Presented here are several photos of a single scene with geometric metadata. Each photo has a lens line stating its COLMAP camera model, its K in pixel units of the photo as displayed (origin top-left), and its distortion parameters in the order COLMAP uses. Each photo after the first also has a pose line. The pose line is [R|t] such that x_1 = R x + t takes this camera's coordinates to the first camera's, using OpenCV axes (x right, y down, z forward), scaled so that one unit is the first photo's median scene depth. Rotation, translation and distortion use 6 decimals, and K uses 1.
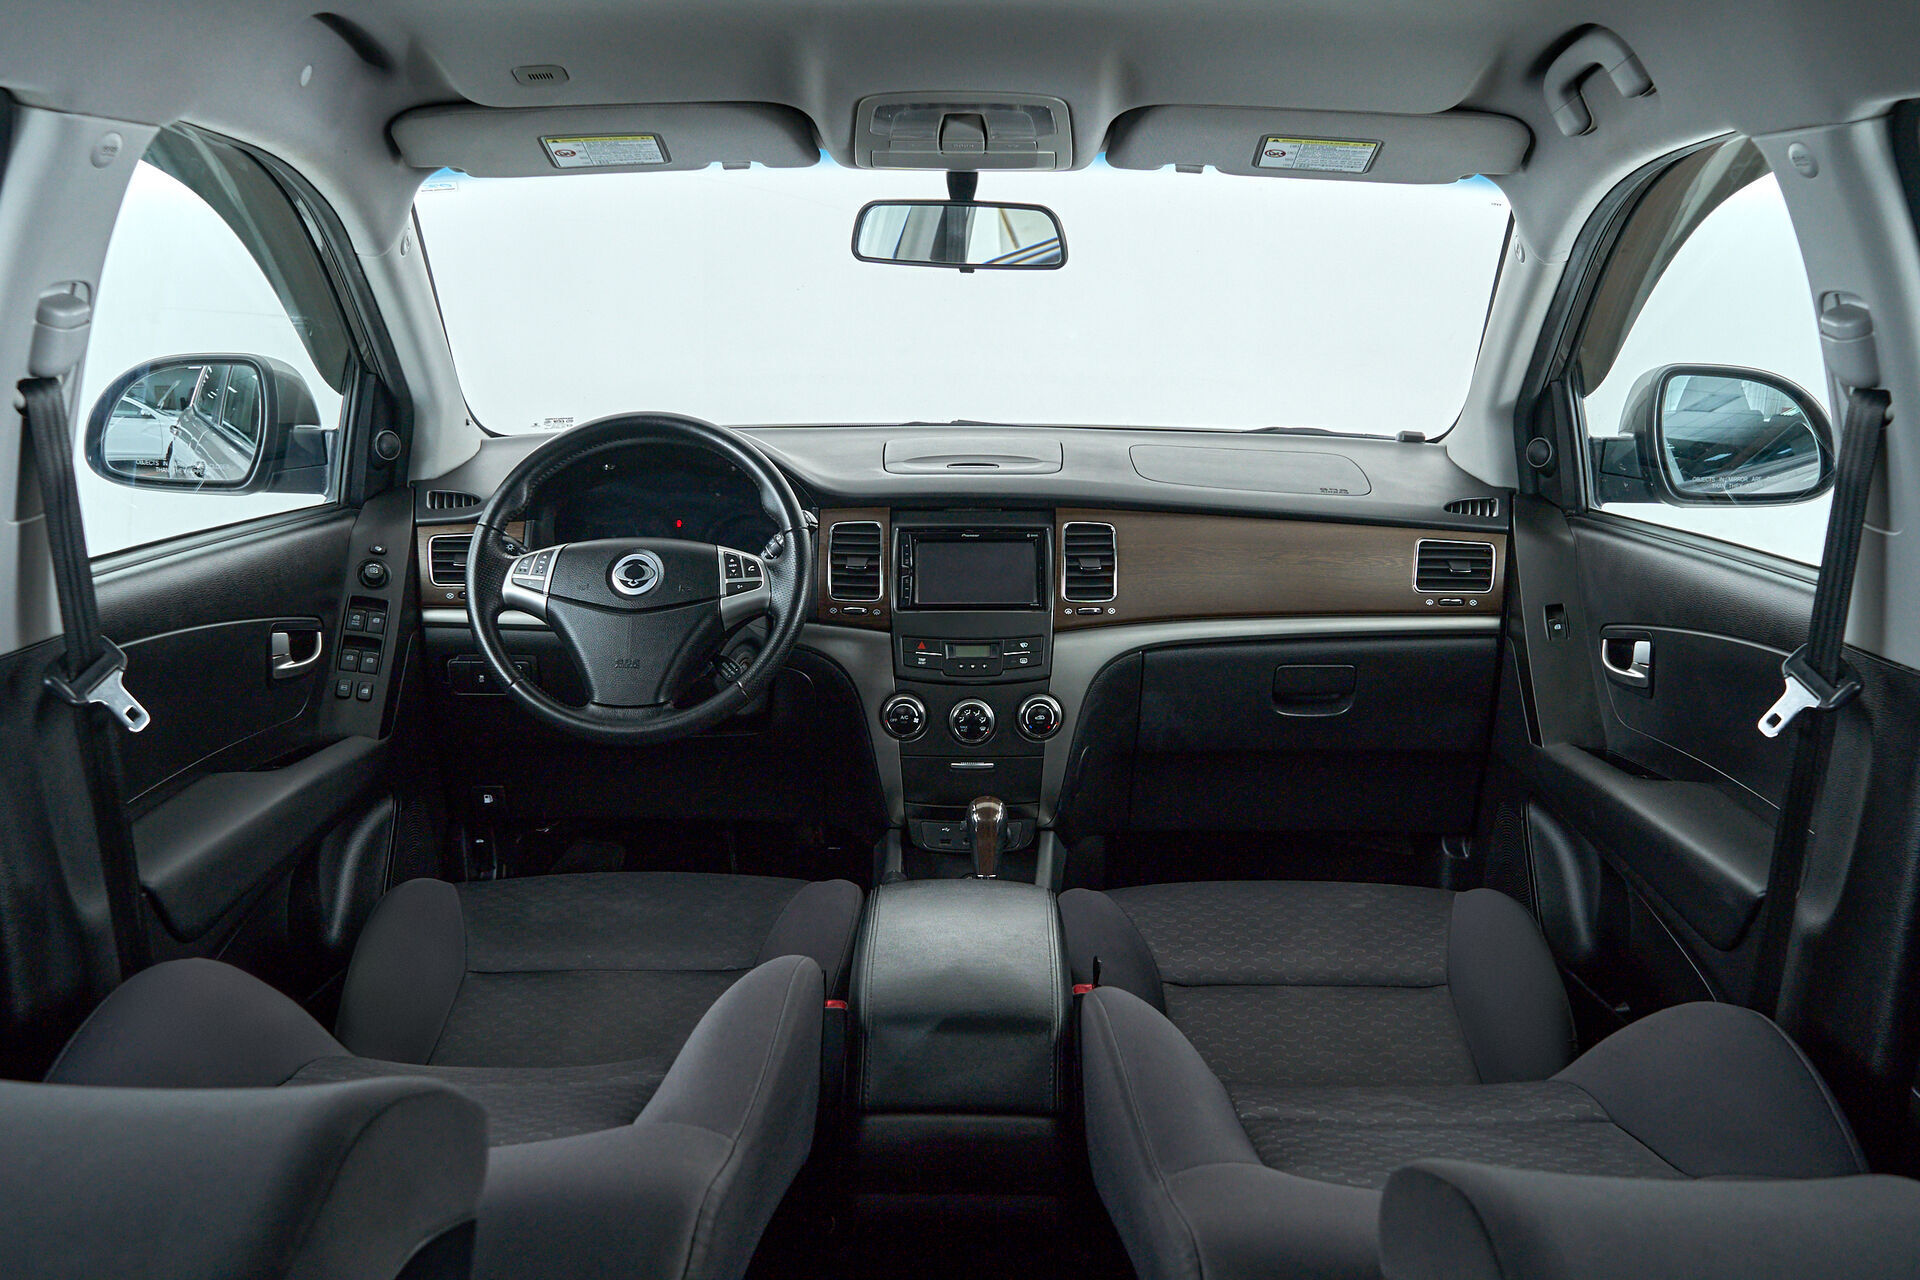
lens RADIAL K [[1757.7, 0, 971.1], [0, 1757.7, 658.6], [0, 0, 1]] dist [-0.010554, 0.000000]
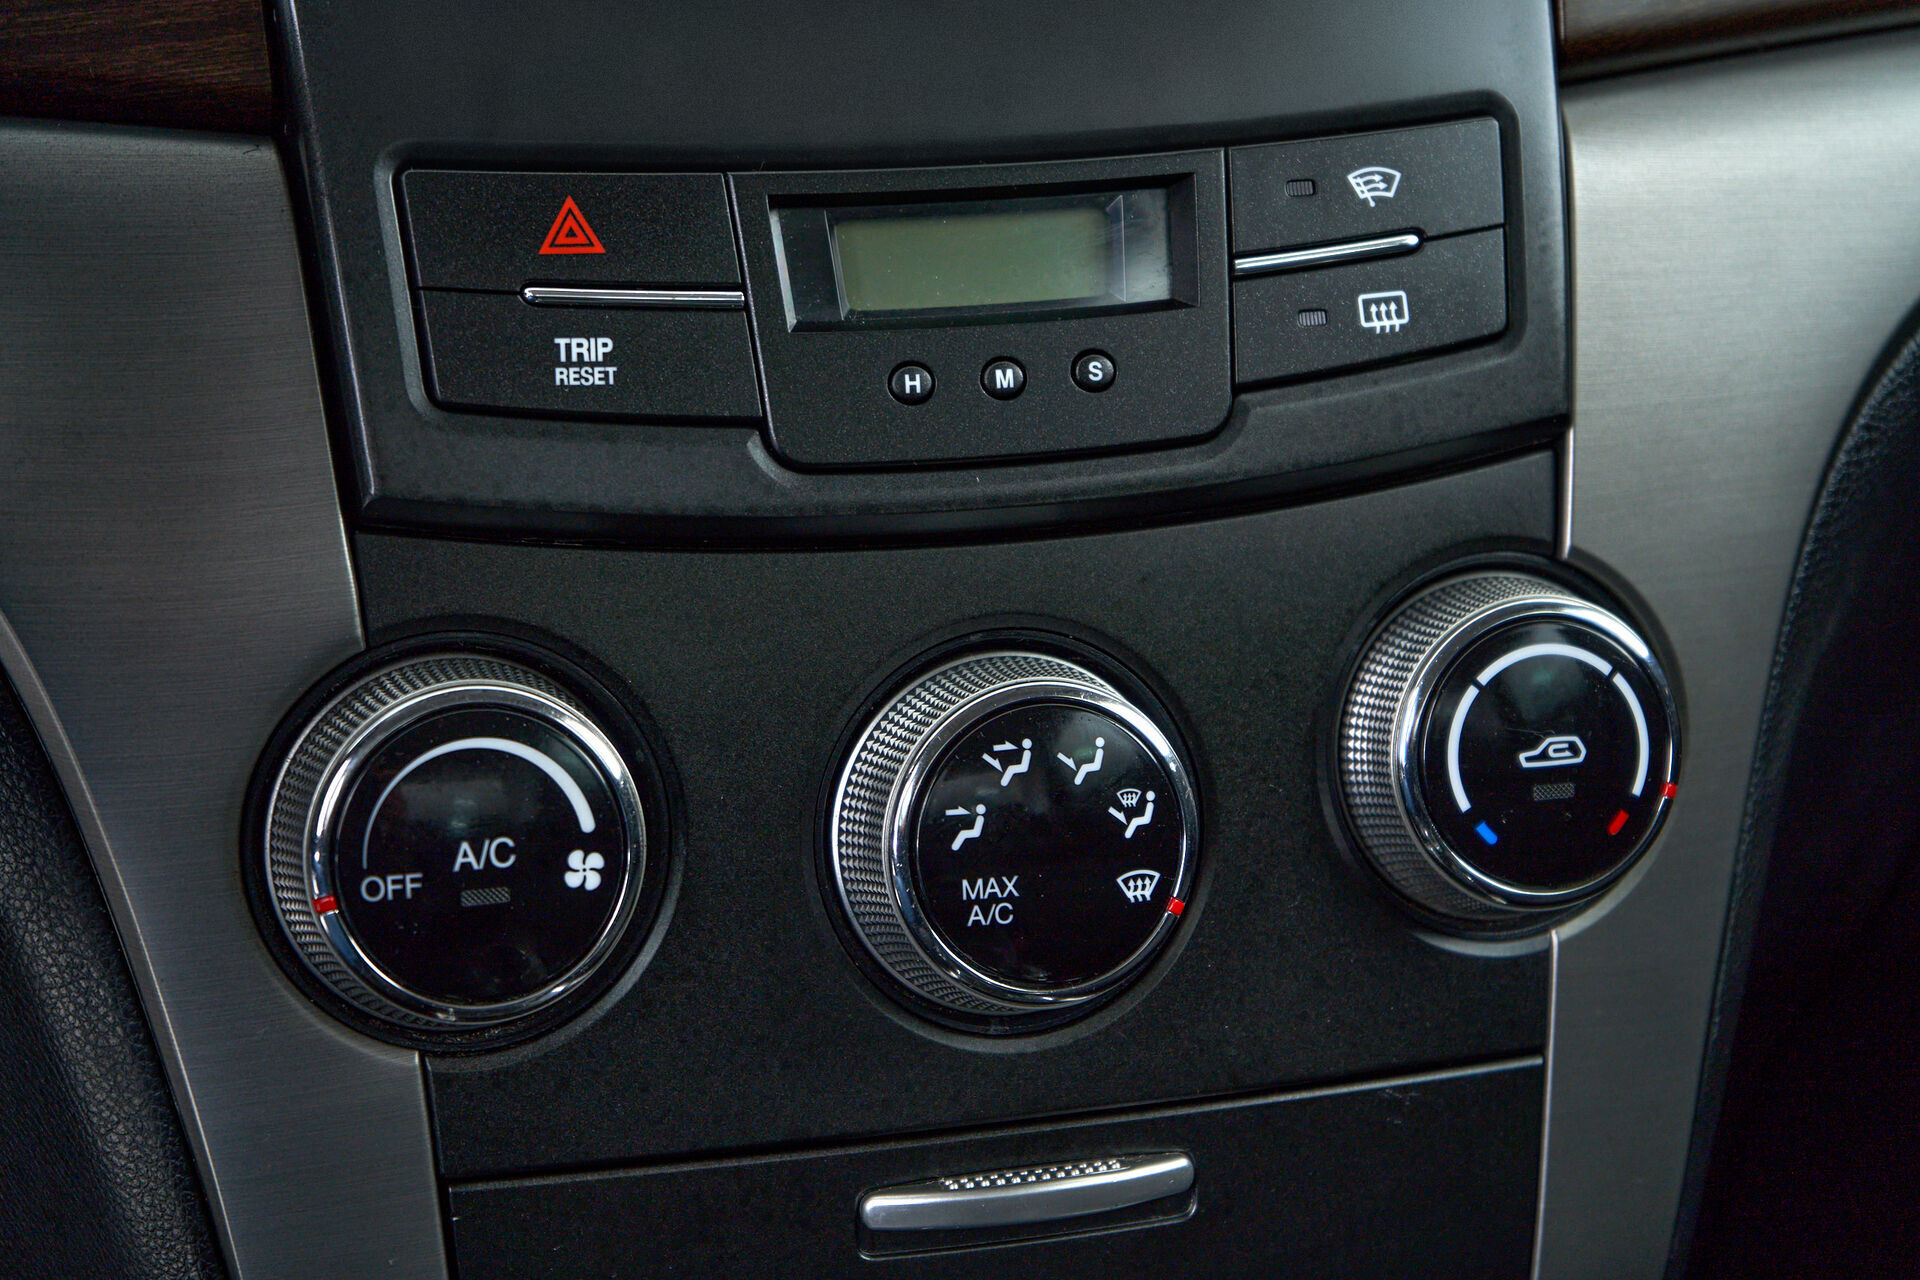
lens RADIAL K [[3998.5, 0, 959.3], [0, 3998.5, 637.4], [0, 0, 1]] dist [0.096858, 0.000000]
pose [[0.952865, -0.079473, 0.292800, -0.083276], [0.084567, 0.996406, -0.004760, 0.023068], [-0.291369, 0.029296, 0.956162, 0.734512]]
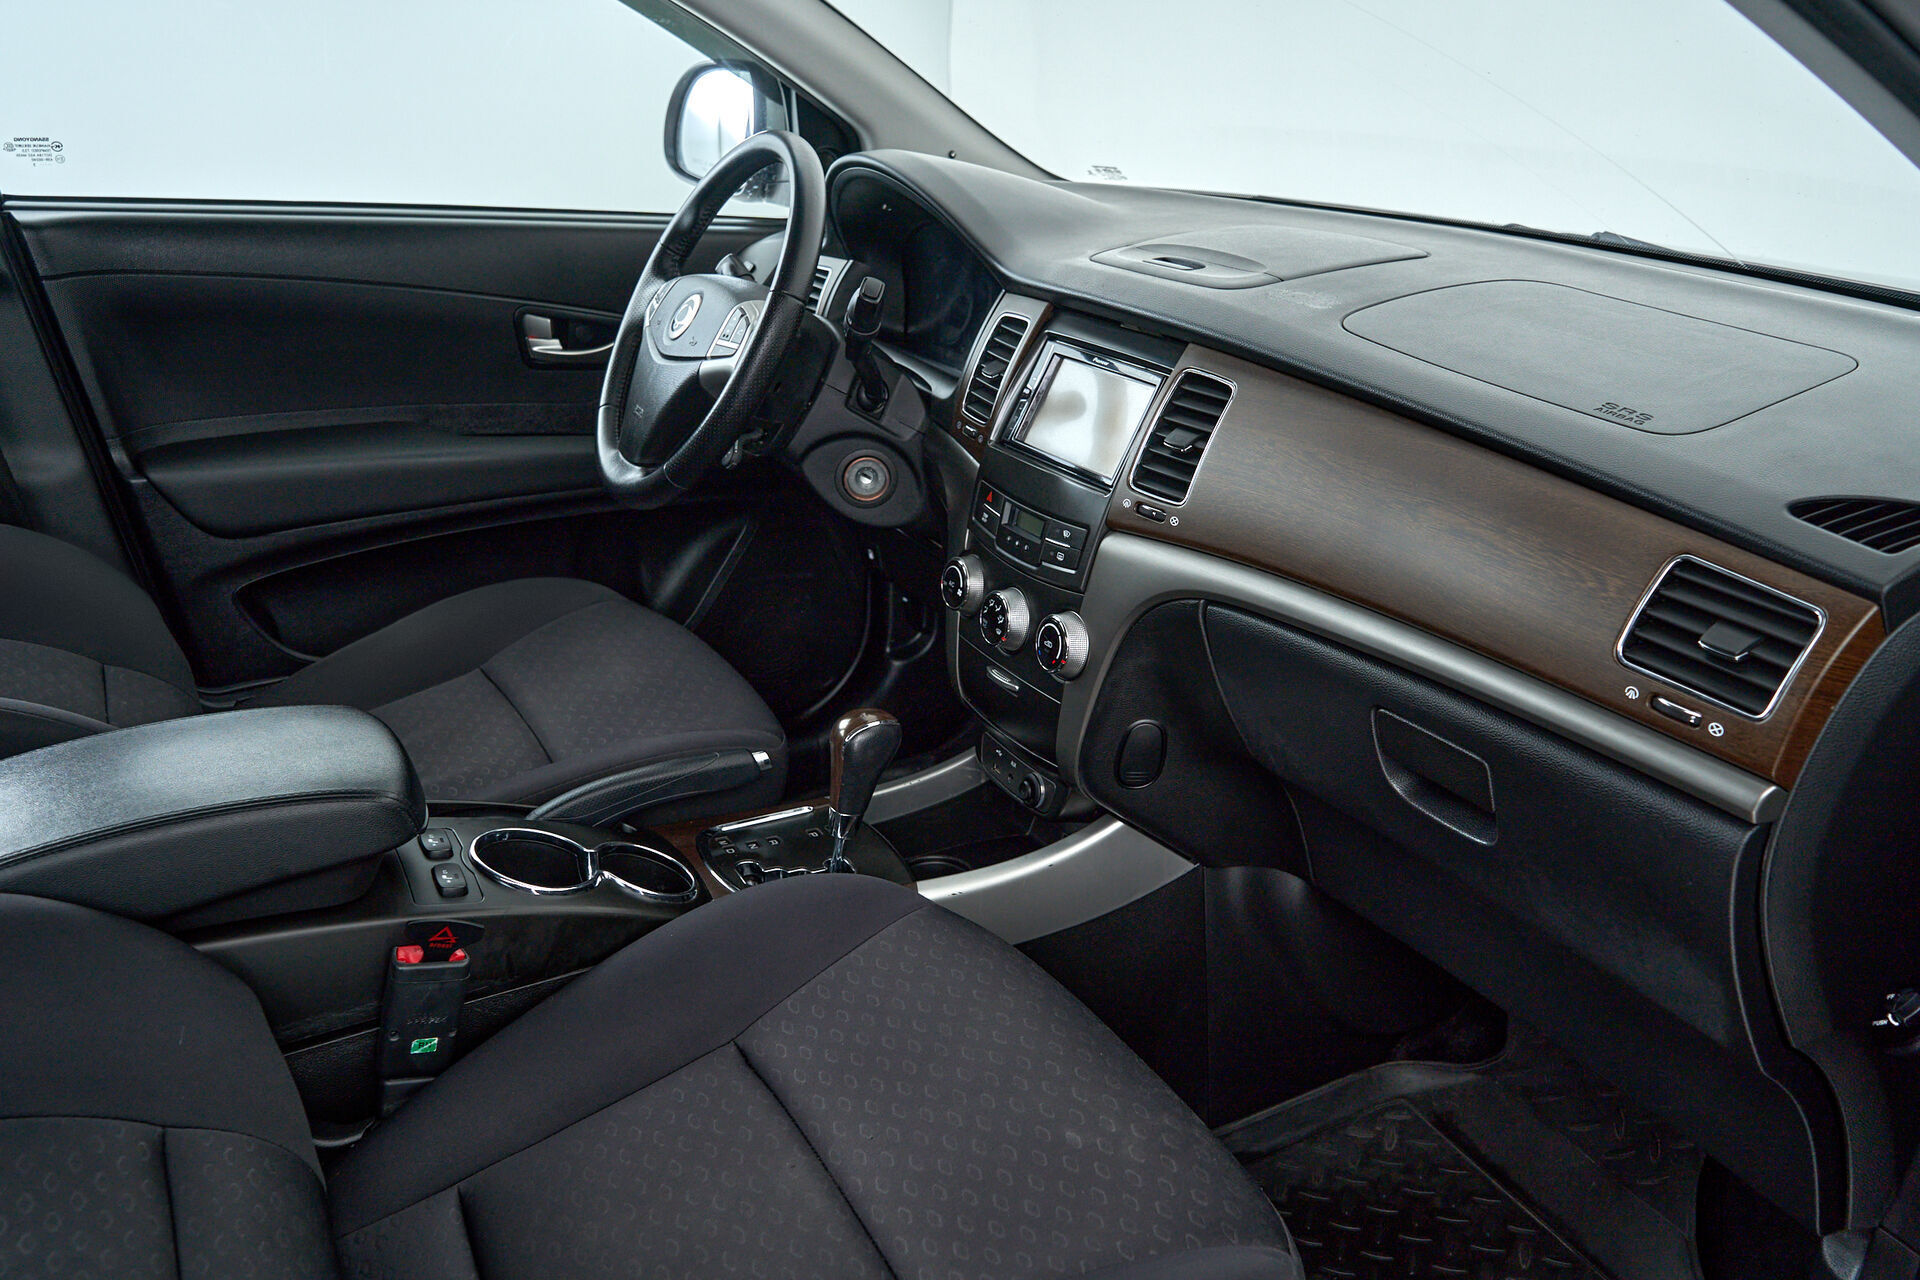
lens RADIAL K [[1552.2, 0, 959.4], [0, 1552.2, 642.7], [0, 0, 1]] dist [-0.002720, 0.000014]
pose [[0.471872, 0.324992, -0.819584, 0.504412], [-0.222532, 0.943388, 0.245963, -0.103972], [0.853122, 0.066321, 0.517479, 0.660538]]
